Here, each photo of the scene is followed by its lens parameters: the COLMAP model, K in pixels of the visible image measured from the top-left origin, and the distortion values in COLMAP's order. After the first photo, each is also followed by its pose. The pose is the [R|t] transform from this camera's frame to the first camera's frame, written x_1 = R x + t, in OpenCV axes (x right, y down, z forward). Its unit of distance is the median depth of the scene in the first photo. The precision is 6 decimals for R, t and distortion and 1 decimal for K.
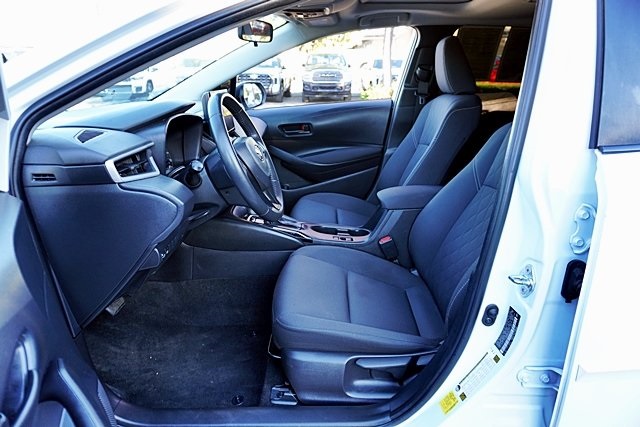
lens RADIAL K [[430.4, 0, 317.5], [0, 430.4, 217.1], [0, 0, 1]] dist [-0.048729, 0.036097]
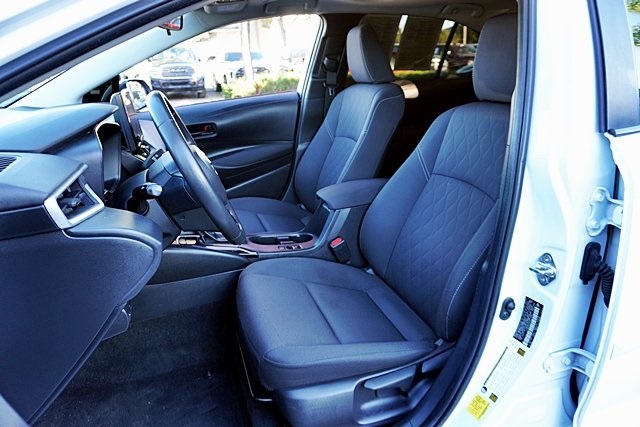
lens RADIAL K [[430.4, 0, 318.0], [0, 430.4, 217.5], [0, 0, 1]] dist [-0.048729, 0.036097]
pose [[0.942364, -0.131411, 0.307702, -0.227489], [0.126609, 0.991313, 0.035609, -0.055404], [-0.309708, 0.005401, 0.950816, 0.170173]]
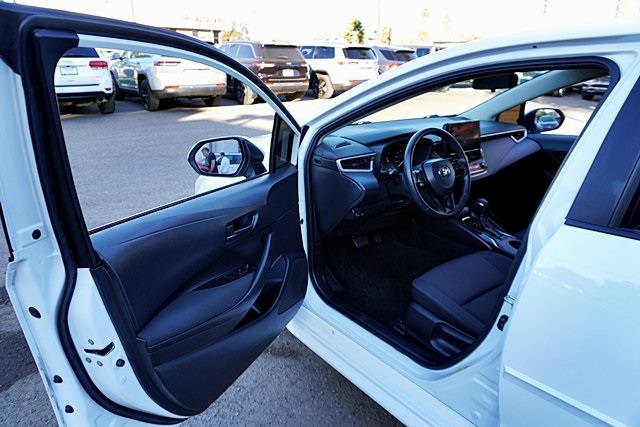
lens RADIAL K [[430.4, 0, 314.9], [0, 430.4, 214.7], [0, 0, 1]] dist [-0.048729, 0.036097]
pose [[0.614471, 0.278344, -0.738207, 0.779577], [-0.258149, 0.955123, 0.145254, -0.116299], [0.745509, 0.101313, 0.658750, -0.304407]]
